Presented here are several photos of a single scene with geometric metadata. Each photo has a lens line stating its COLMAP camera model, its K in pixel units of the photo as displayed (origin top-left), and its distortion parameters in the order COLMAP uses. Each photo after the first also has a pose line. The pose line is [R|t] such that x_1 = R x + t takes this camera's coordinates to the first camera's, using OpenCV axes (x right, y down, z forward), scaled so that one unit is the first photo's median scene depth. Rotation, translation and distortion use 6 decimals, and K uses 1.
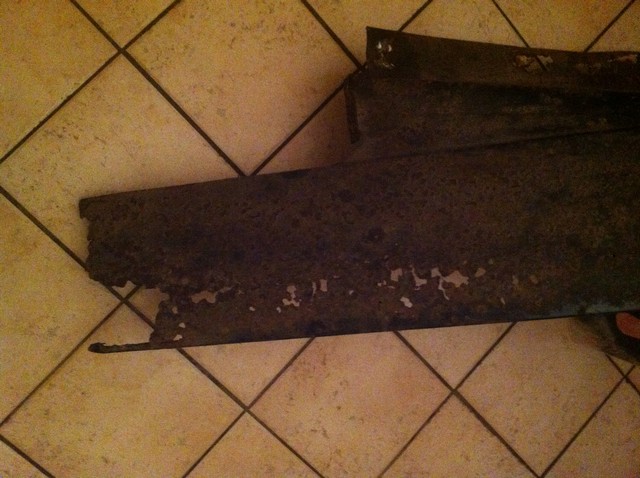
lens RADIAL K [[633.6, 0, 320.0], [0, 633.6, 239.0], [0, 0, 1]] dist [0.177404, -0.655480]
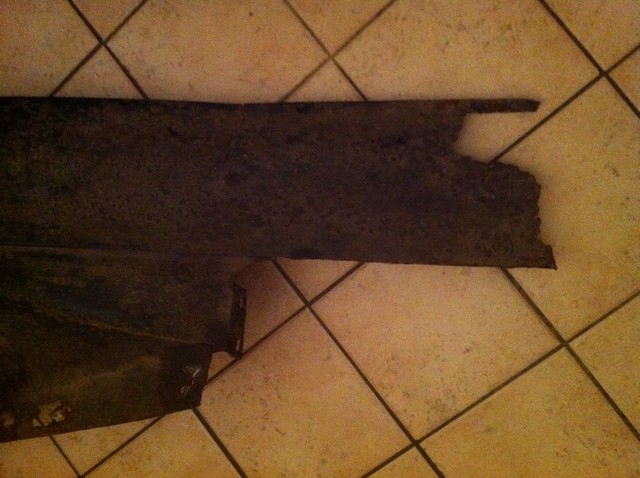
lens RADIAL K [[633.6, 0, 320.0], [0, 633.6, 239.0], [0, 0, 1]] dist [0.177404, -0.655480]
pose [[-0.973811, -0.057180, 0.220052, -0.275305], [0.159633, -0.861130, 0.482673, -0.554065], [0.161894, 0.505159, 0.847705, 0.193252]]
